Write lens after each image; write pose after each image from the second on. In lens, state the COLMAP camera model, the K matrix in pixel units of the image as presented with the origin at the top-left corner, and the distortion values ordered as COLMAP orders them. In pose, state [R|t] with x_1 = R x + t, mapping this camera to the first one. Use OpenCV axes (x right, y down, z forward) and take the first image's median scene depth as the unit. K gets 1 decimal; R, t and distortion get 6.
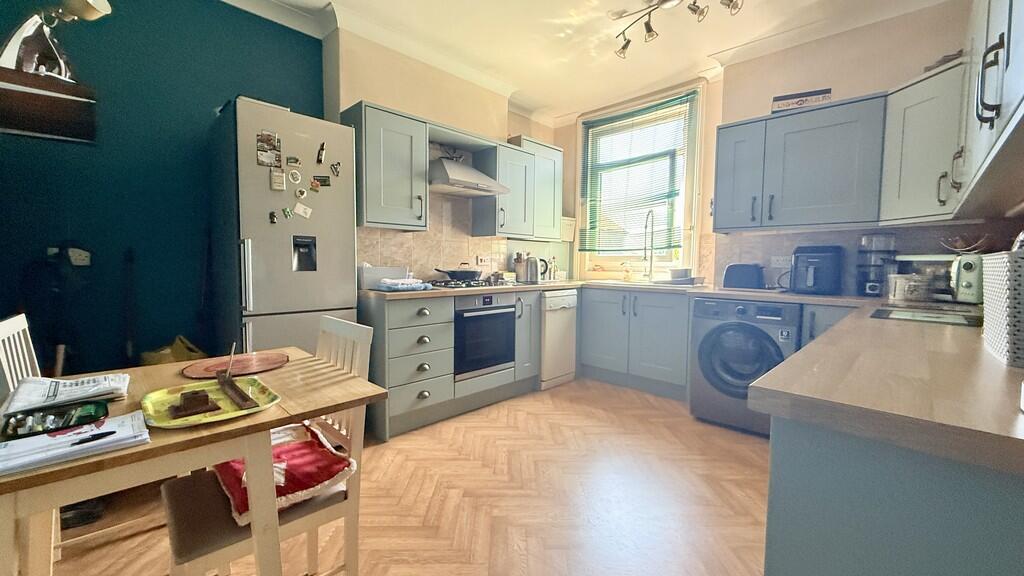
lens RADIAL K [[408.5, 0, 508.2], [0, 408.5, 288.3], [0, 0, 1]] dist [-0.000608, -0.000788]
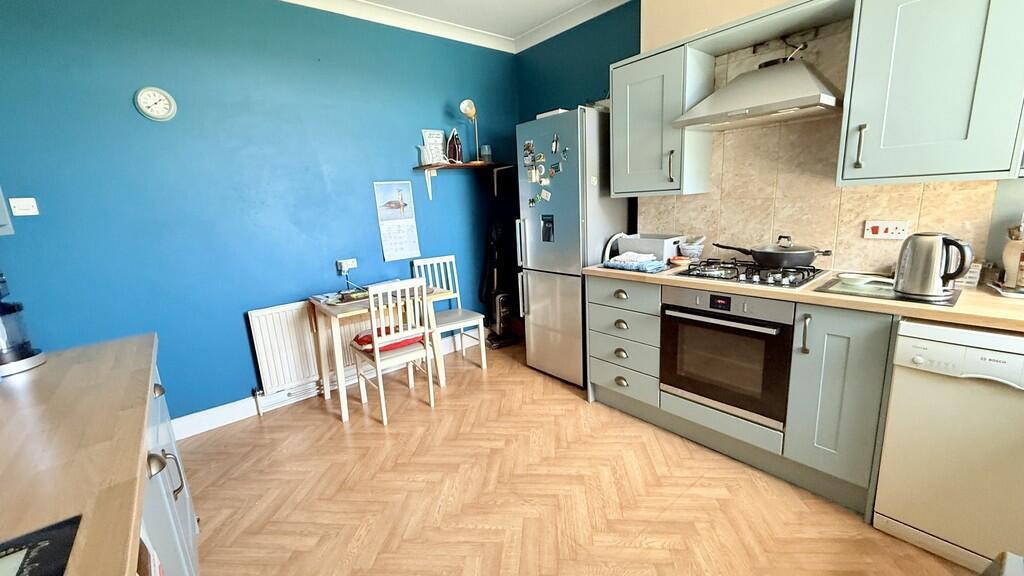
lens RADIAL K [[408.5, 0, 509.5], [0, 408.5, 285.9], [0, 0, 1]] dist [-0.000608, -0.000788]
pose [[-0.099482, 0.204467, -0.973805, 0.546109], [-0.004824, 0.978549, 0.205956, -0.114288], [0.995028, 0.025187, -0.096362, 0.666344]]
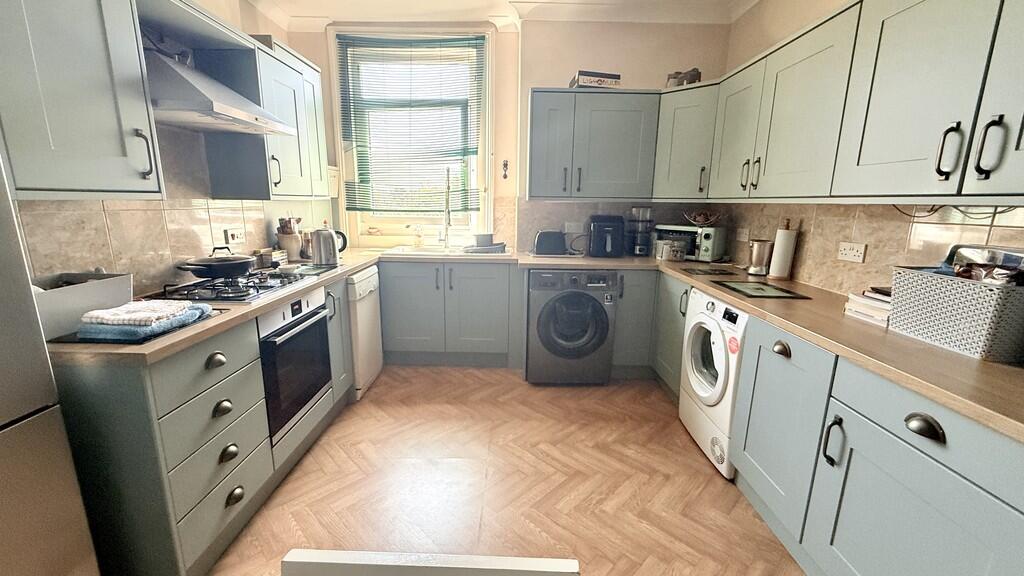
lens RADIAL K [[408.5, 0, 509.4], [0, 408.5, 288.8], [0, 0, 1]] dist [-0.000608, -0.000788]
pose [[0.716309, -0.148596, 0.681778, -0.224254], [0.039485, 0.984128, 0.173010, -0.090291], [-0.696665, -0.097009, 0.710807, 0.277251]]
